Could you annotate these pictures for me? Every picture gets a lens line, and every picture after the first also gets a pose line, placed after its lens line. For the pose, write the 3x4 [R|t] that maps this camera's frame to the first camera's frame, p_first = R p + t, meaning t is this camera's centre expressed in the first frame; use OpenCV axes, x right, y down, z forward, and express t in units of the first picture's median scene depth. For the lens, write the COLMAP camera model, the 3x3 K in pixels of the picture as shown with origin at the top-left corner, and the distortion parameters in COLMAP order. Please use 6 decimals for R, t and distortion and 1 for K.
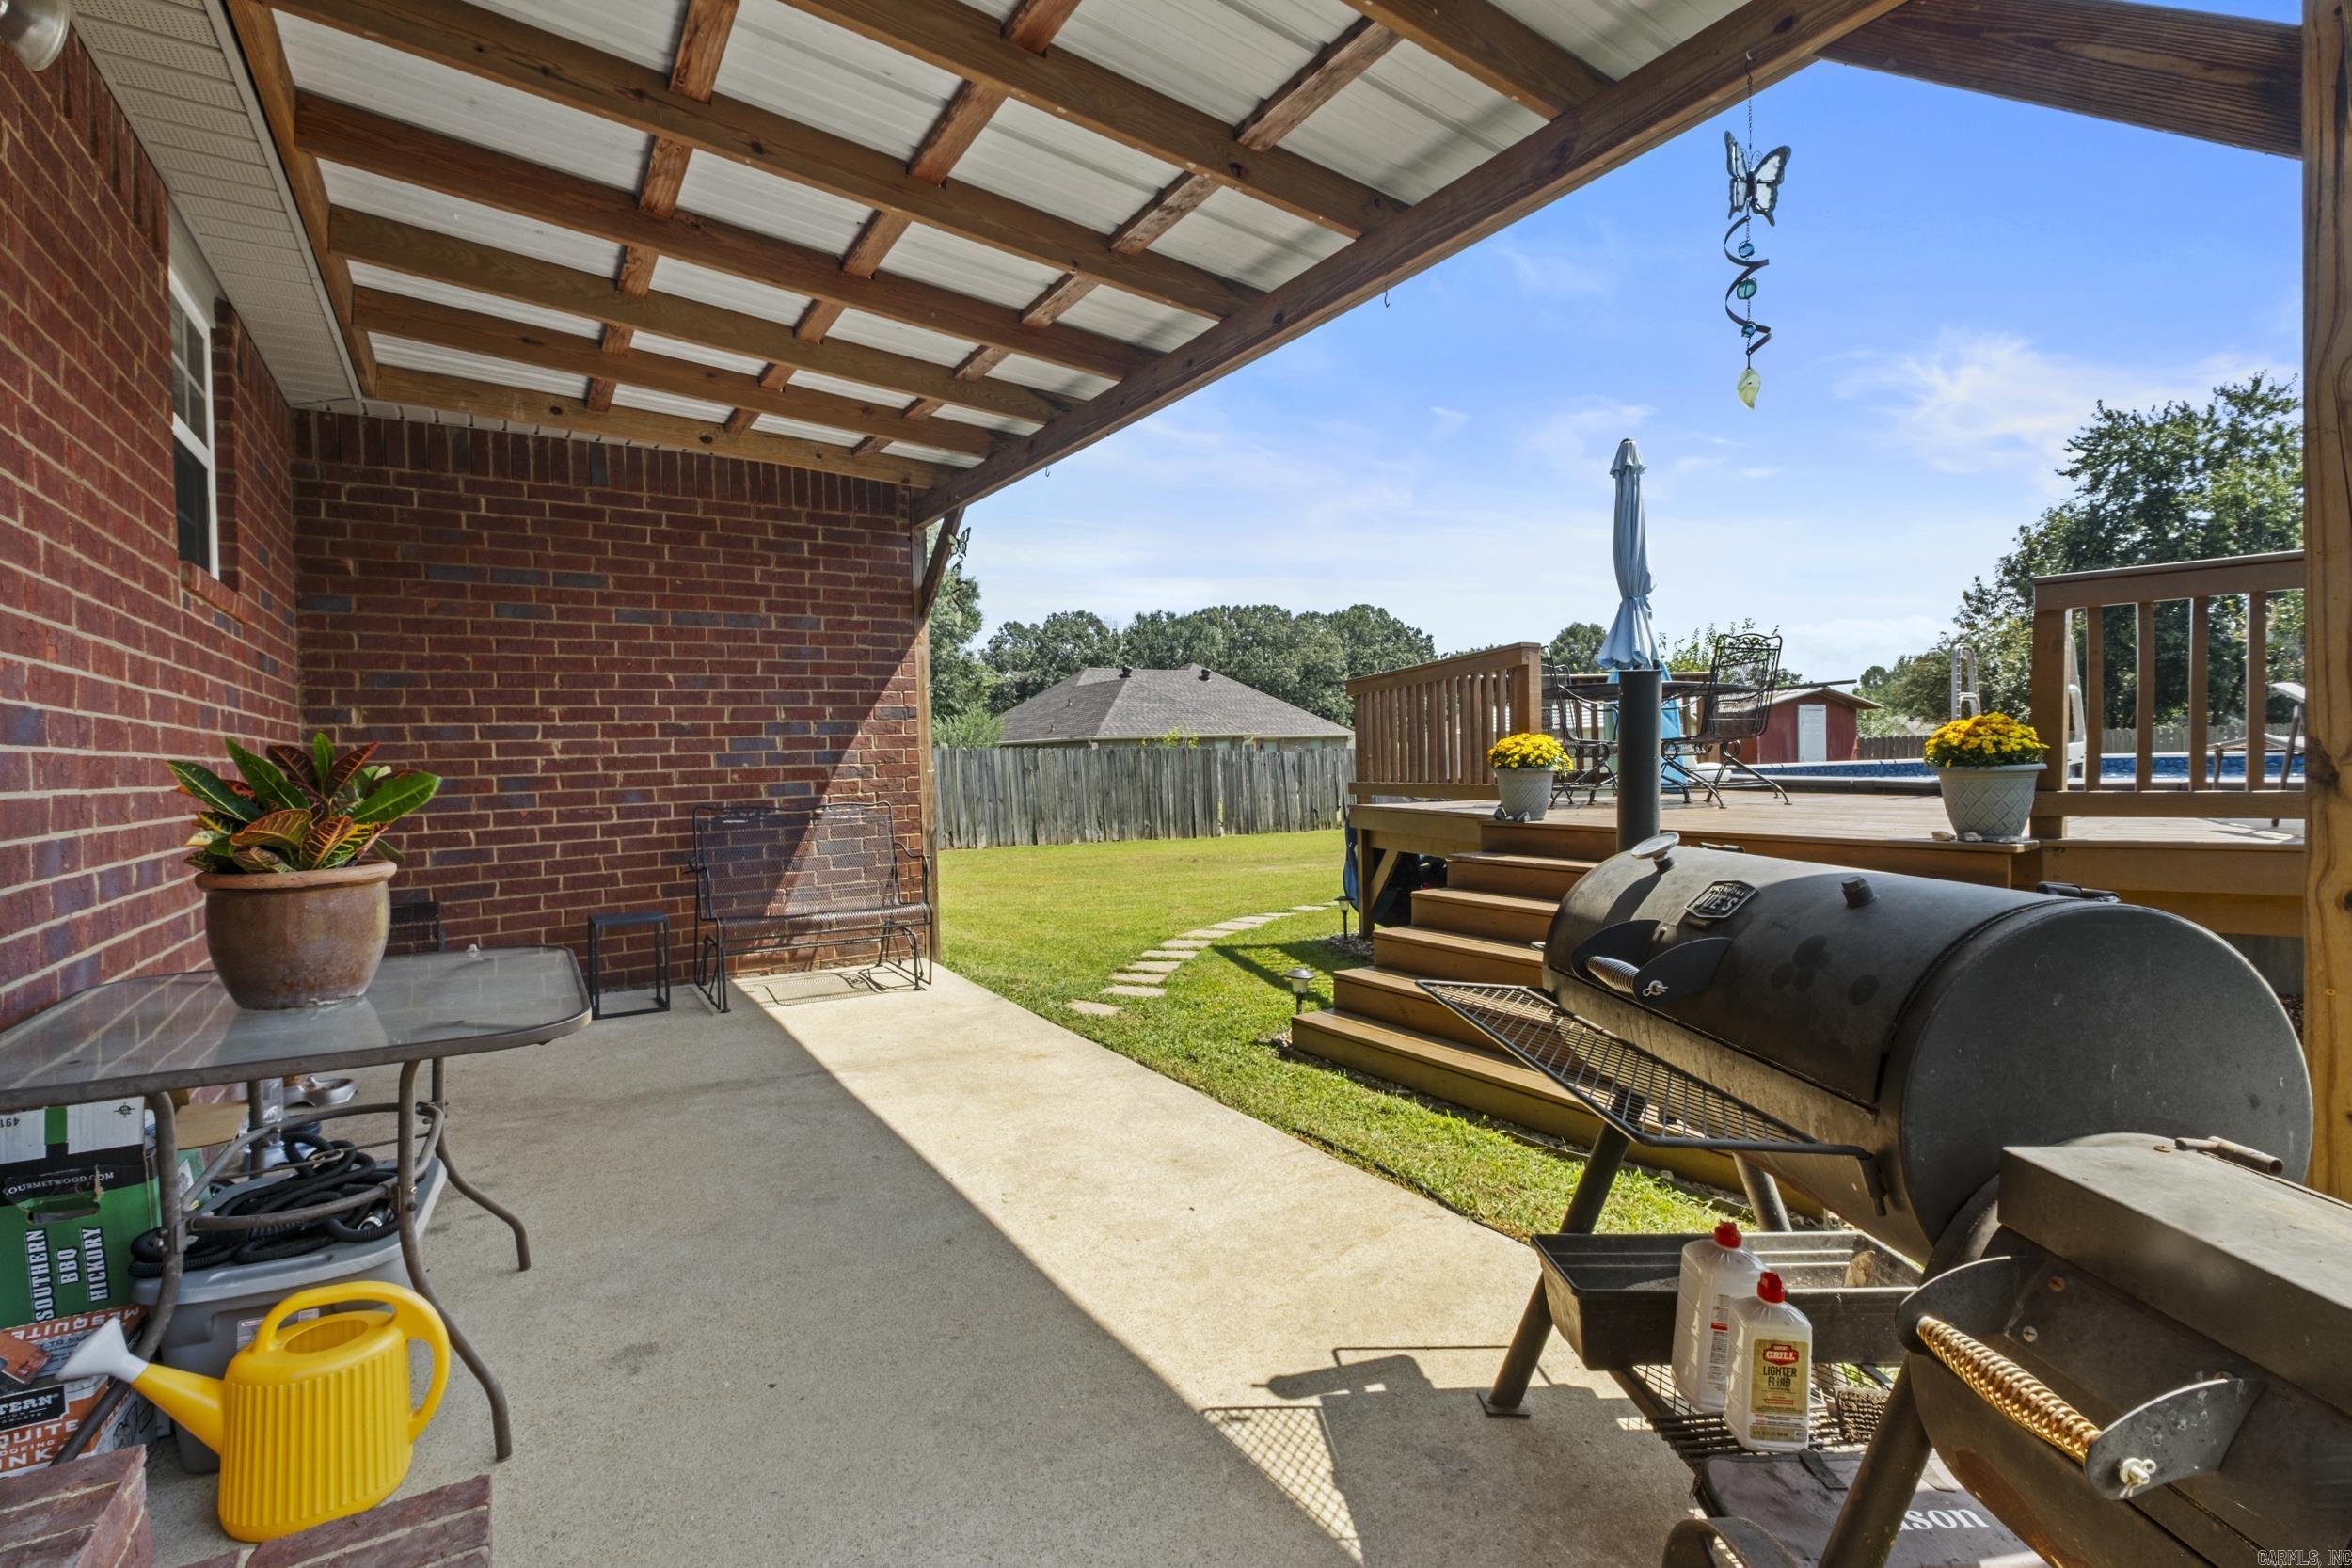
lens RADIAL K [[1035.7, 0, 1153.1], [0, 1035.7, 745.4], [0, 0, 1]] dist [-0.013193, -0.000399]
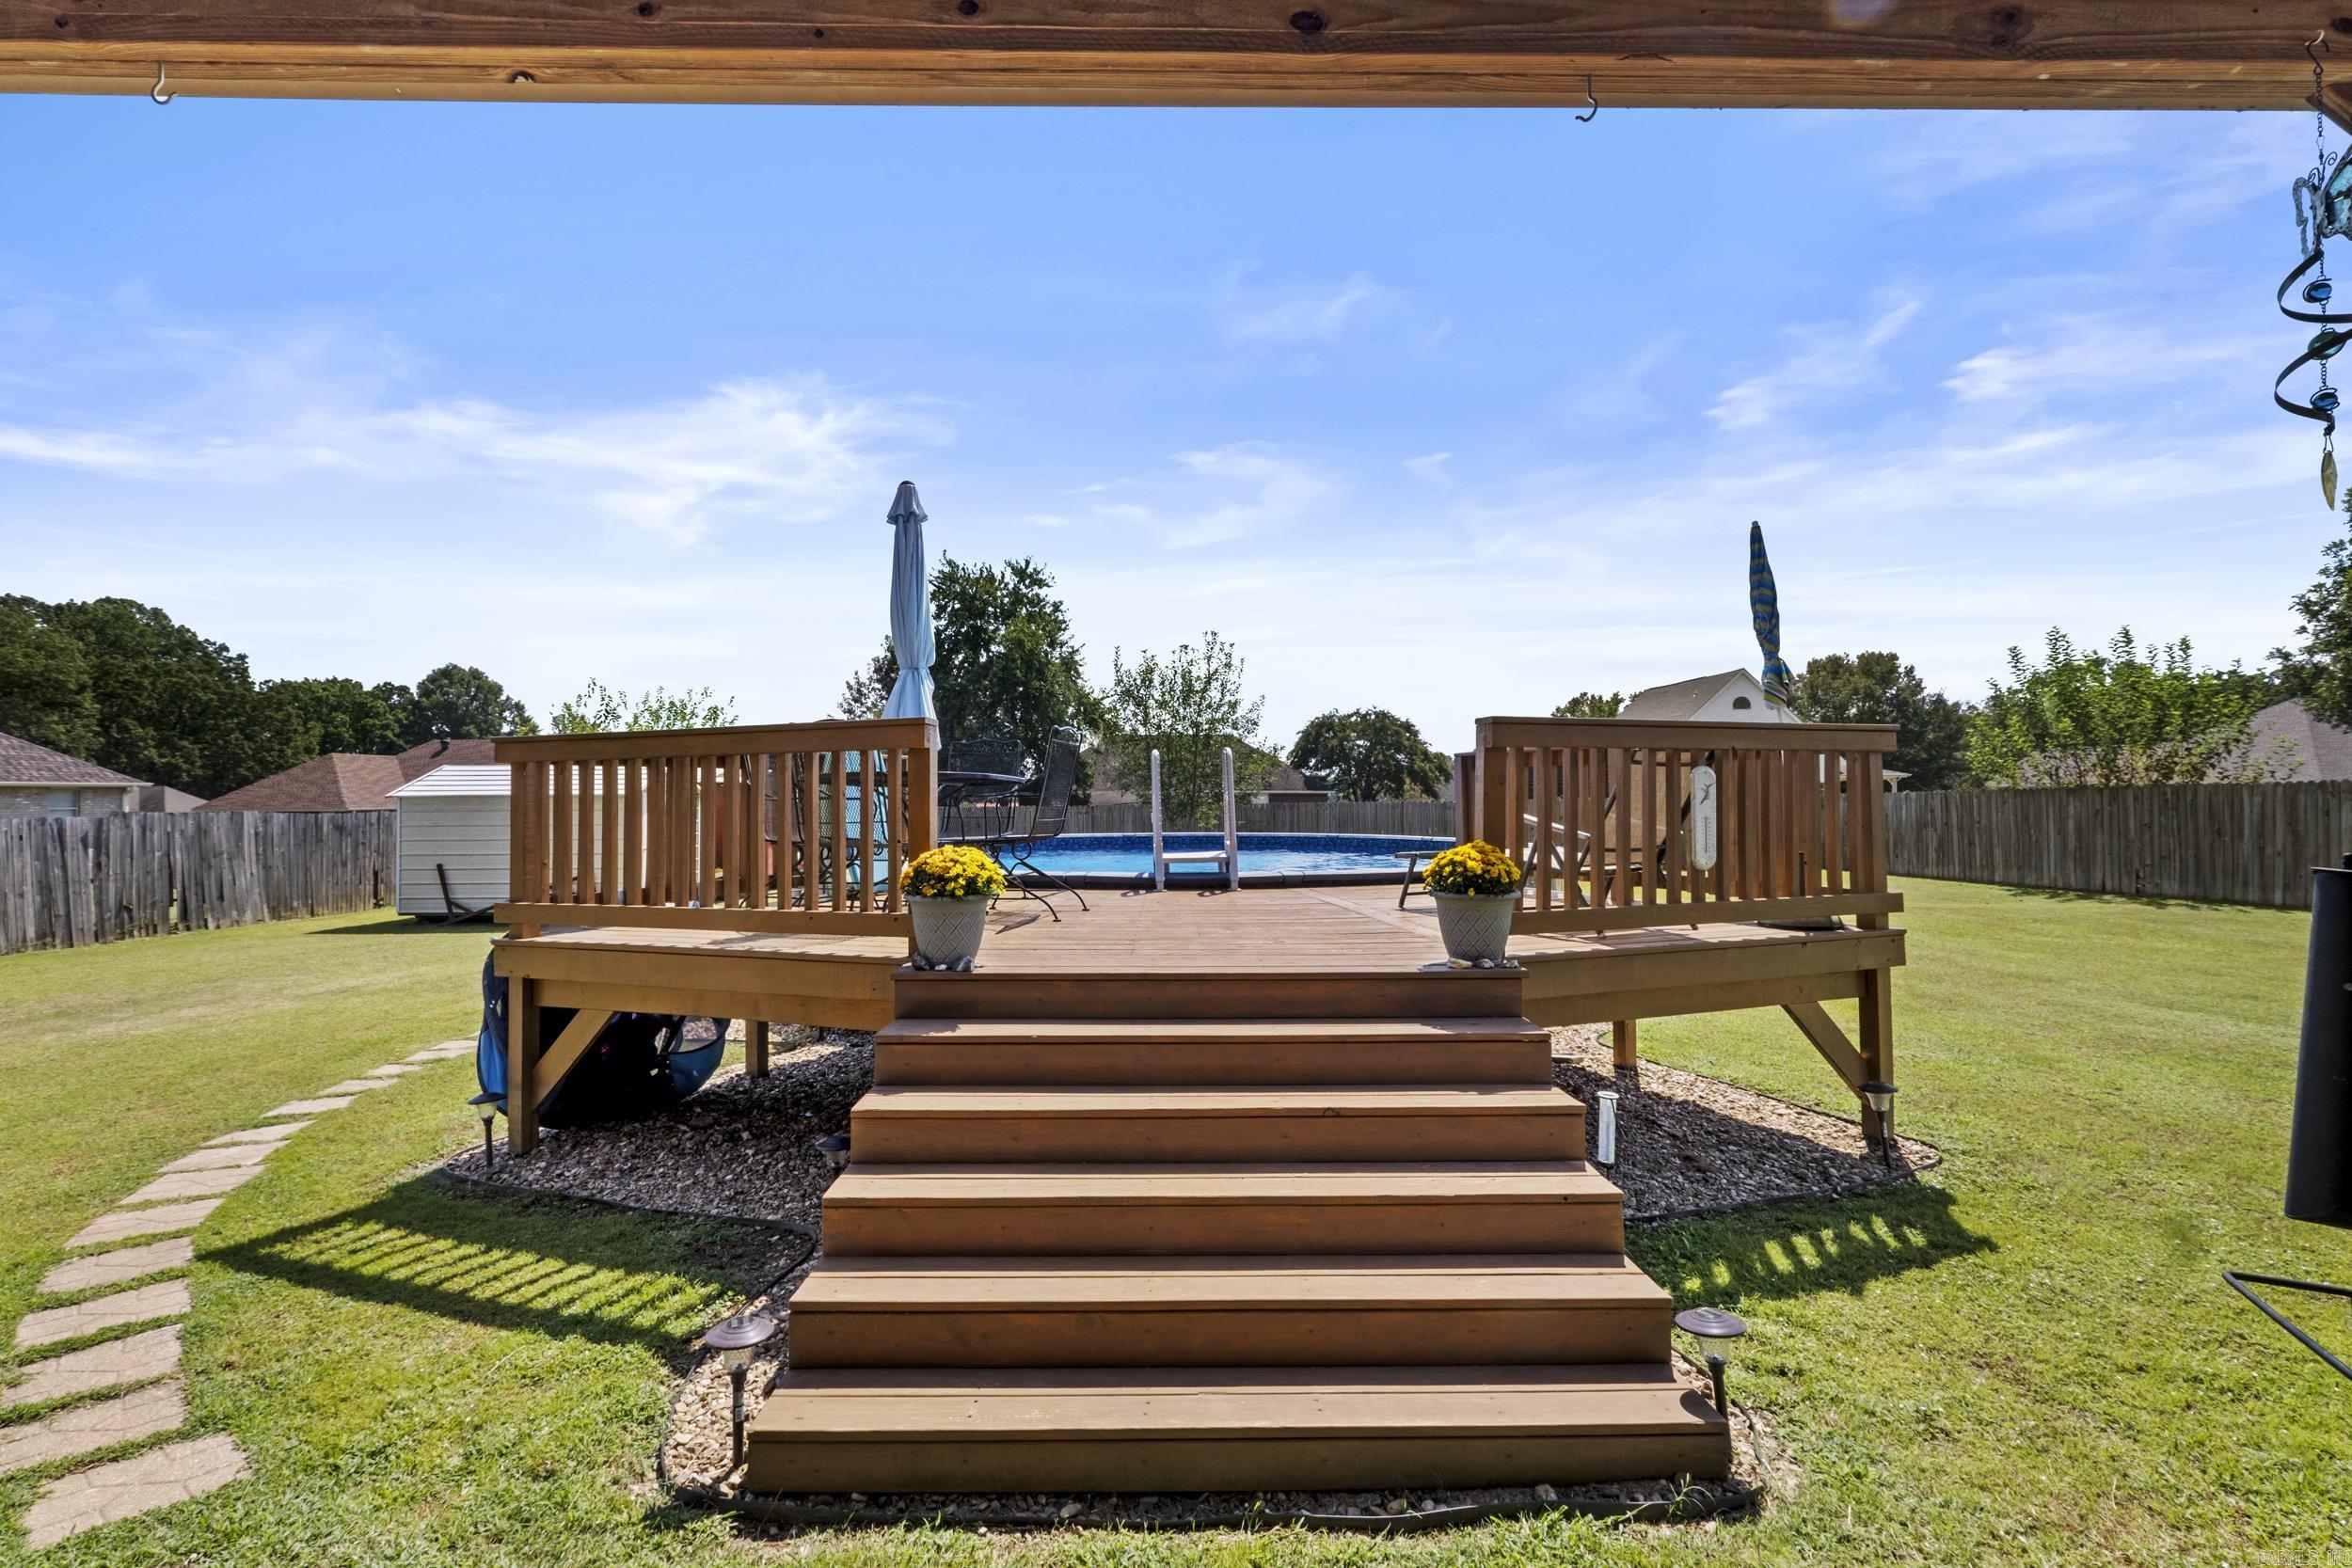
lens RADIAL K [[1020.4, 0, 1156.3], [0, 1020.4, 776.0], [0, 0, 1]] dist [-0.005113, -0.000523]
pose [[0.531860, 0.041057, 0.845836, -0.026333], [-0.018974, 0.999151, -0.036568, -0.005655], [-0.846620, 0.003400, 0.532188, 0.075946]]
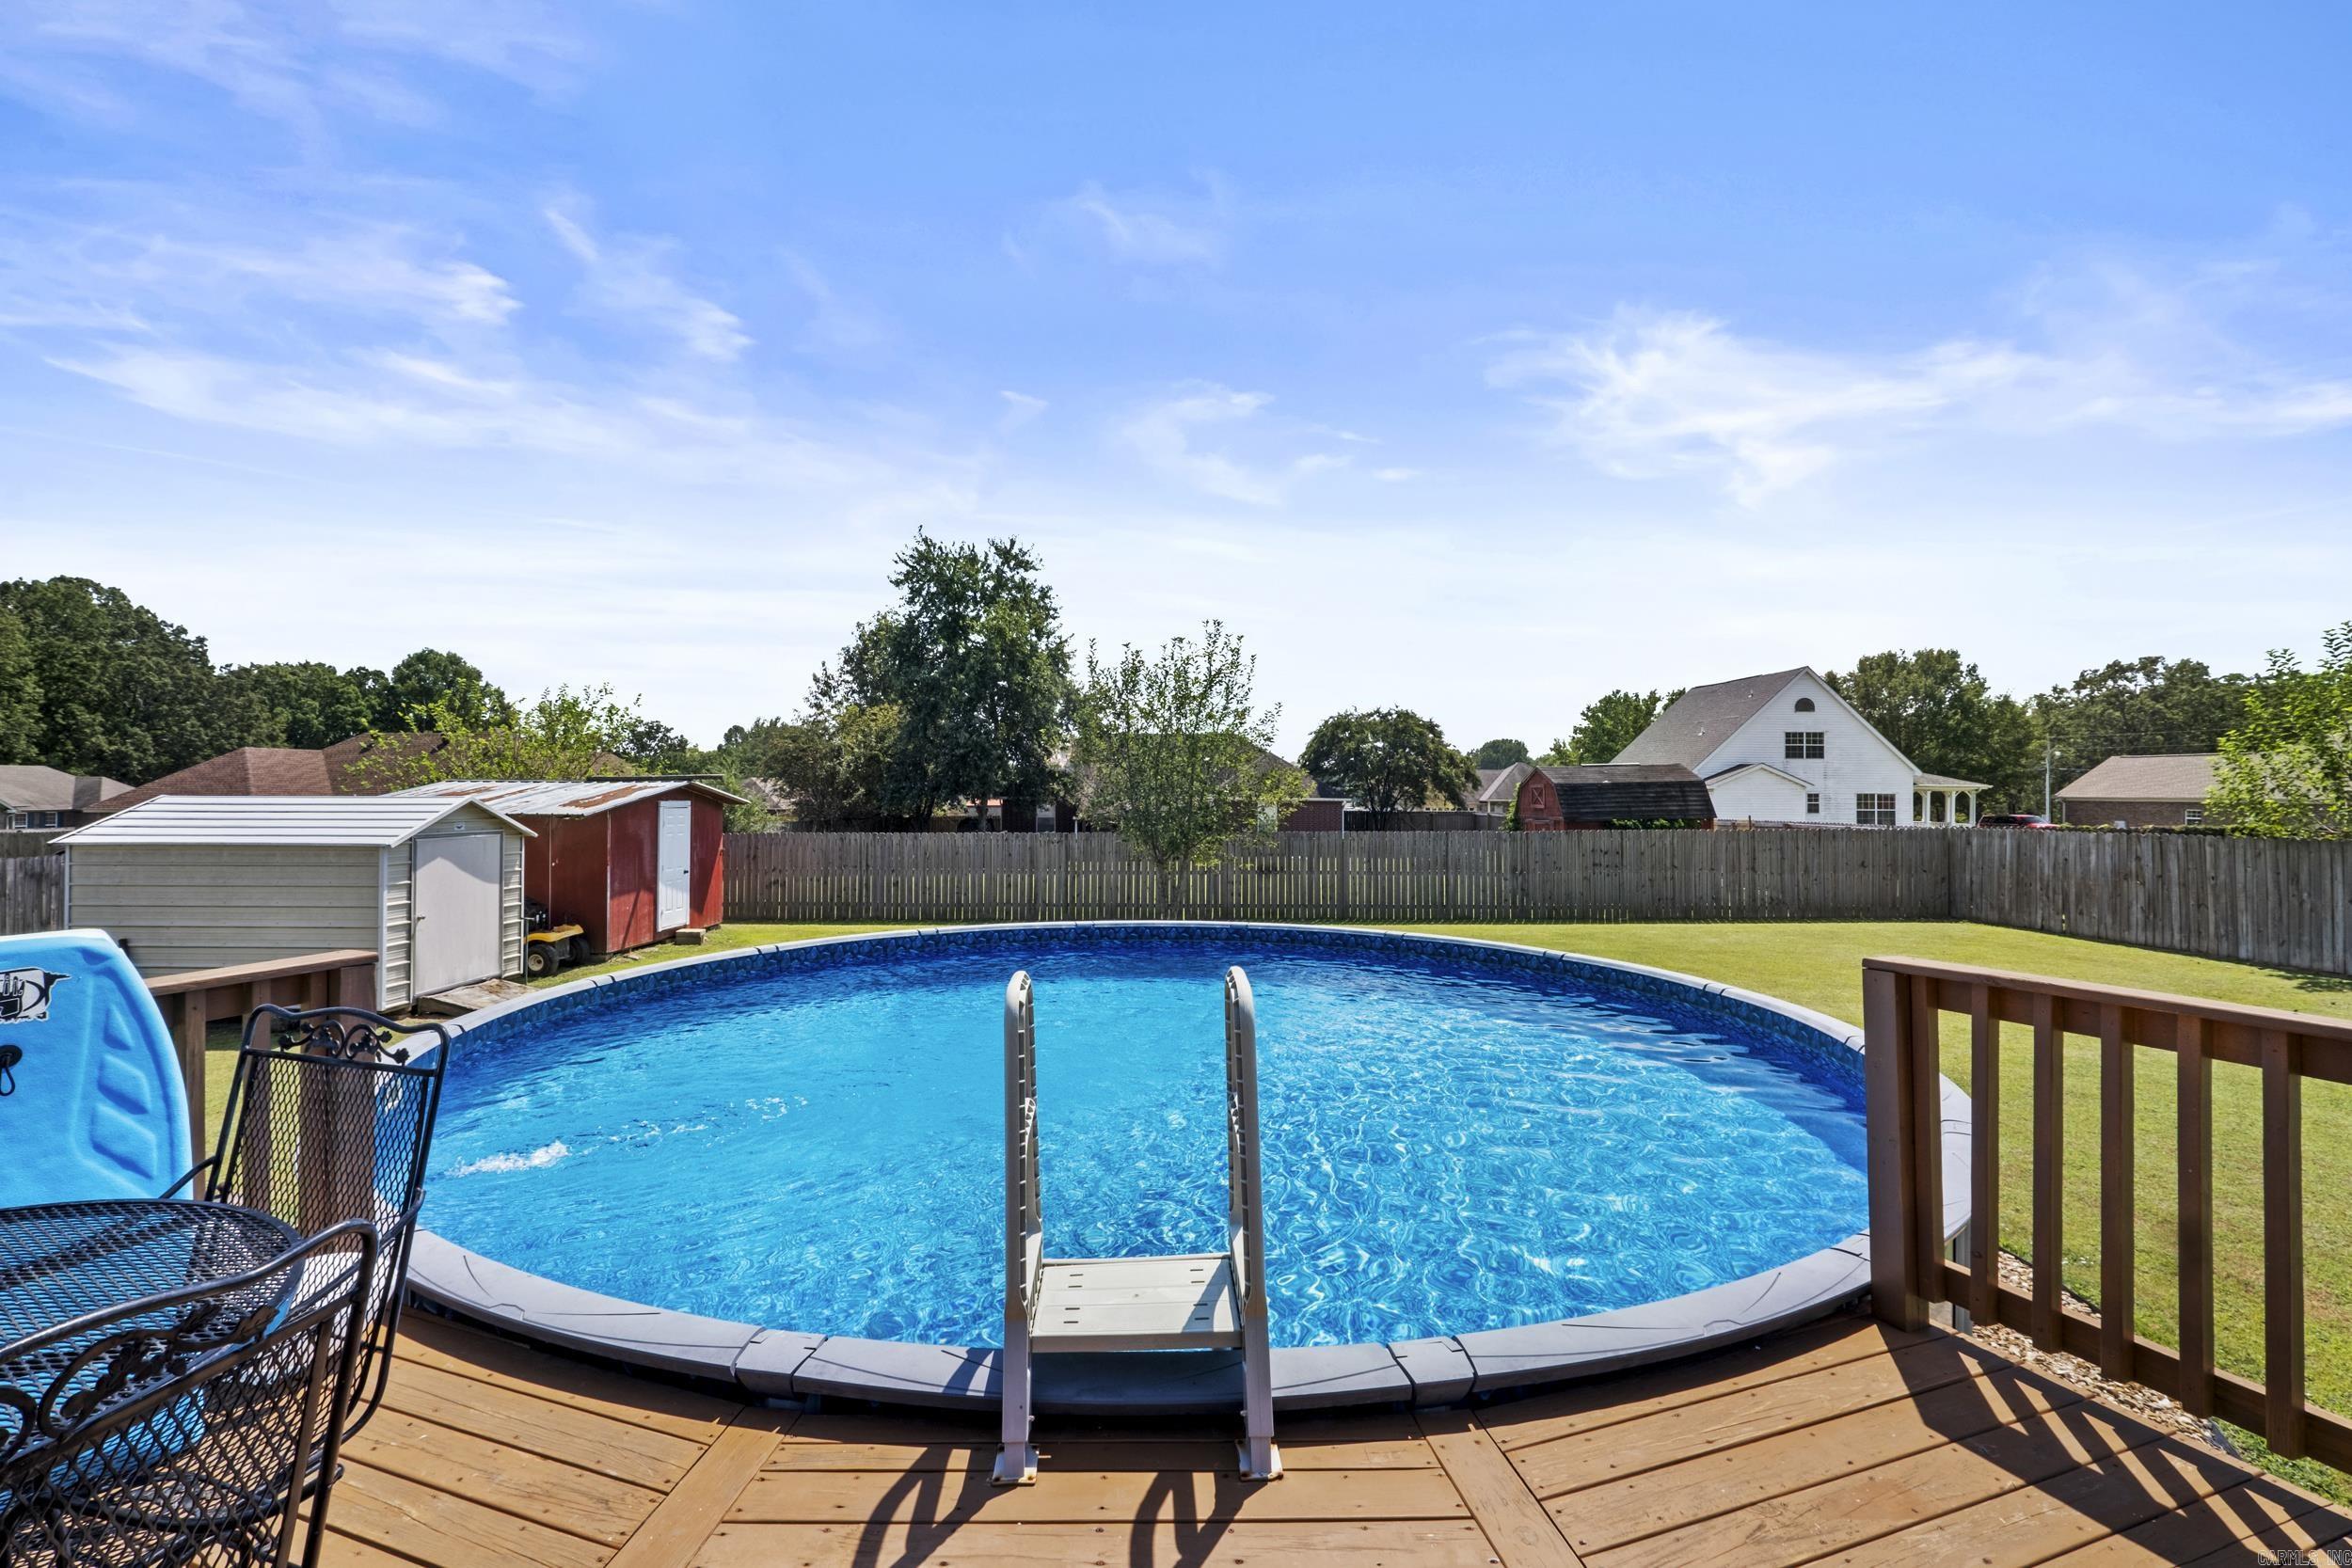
lens RADIAL K [[1020.4, 0, 1156.3], [0, 1020.4, 776.0], [0, 0, 1]] dist [-0.005113, -0.000523]
pose [[0.535415, 0.037058, 0.843776, 0.094714], [-0.027903, 0.999268, -0.026181, -0.029982], [-0.844128, -0.009526, 0.536057, 0.141668]]
